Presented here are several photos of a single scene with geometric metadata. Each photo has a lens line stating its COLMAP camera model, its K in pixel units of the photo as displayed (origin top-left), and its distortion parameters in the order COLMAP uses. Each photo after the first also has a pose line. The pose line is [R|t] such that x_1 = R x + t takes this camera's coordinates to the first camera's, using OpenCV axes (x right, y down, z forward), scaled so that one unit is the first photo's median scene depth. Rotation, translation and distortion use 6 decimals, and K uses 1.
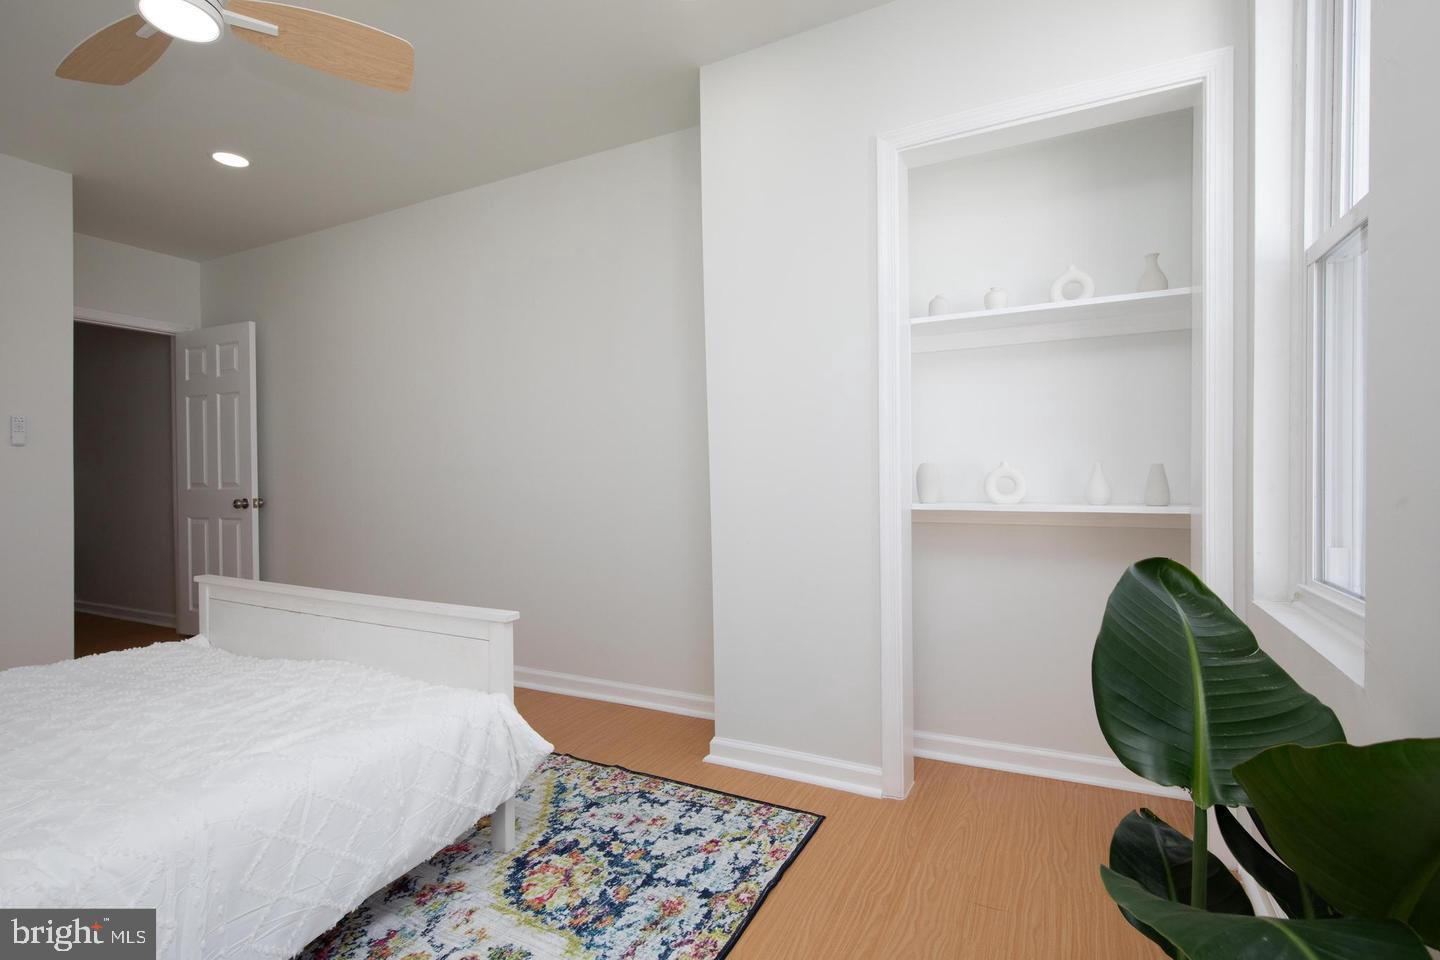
lens RADIAL K [[681.2, 0, 723.1], [0, 681.2, 479.1], [0, 0, 1]] dist [0.002740, 0.000424]
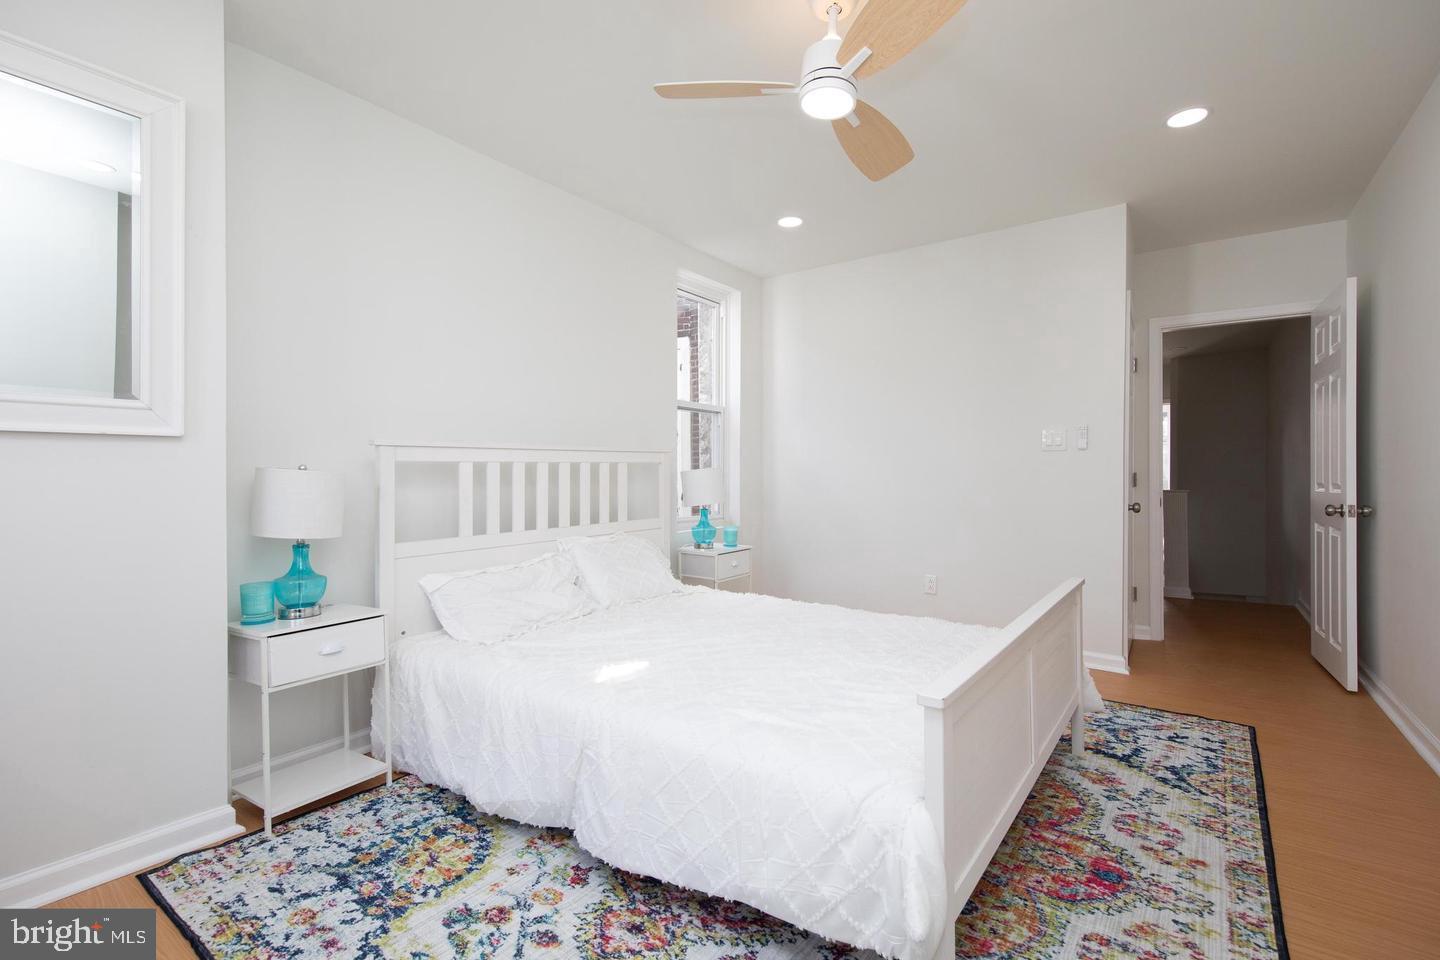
lens RADIAL K [[650.2, 0, 724.8], [0, 650.2, 475.8], [0, 0, 1]] dist [0.000359, -0.000145]
pose [[-0.149541, 0.005220, -0.988742, 0.178836], [-0.002689, 0.999980, 0.005686, -0.008254], [0.988752, 0.003509, -0.149524, 0.468855]]
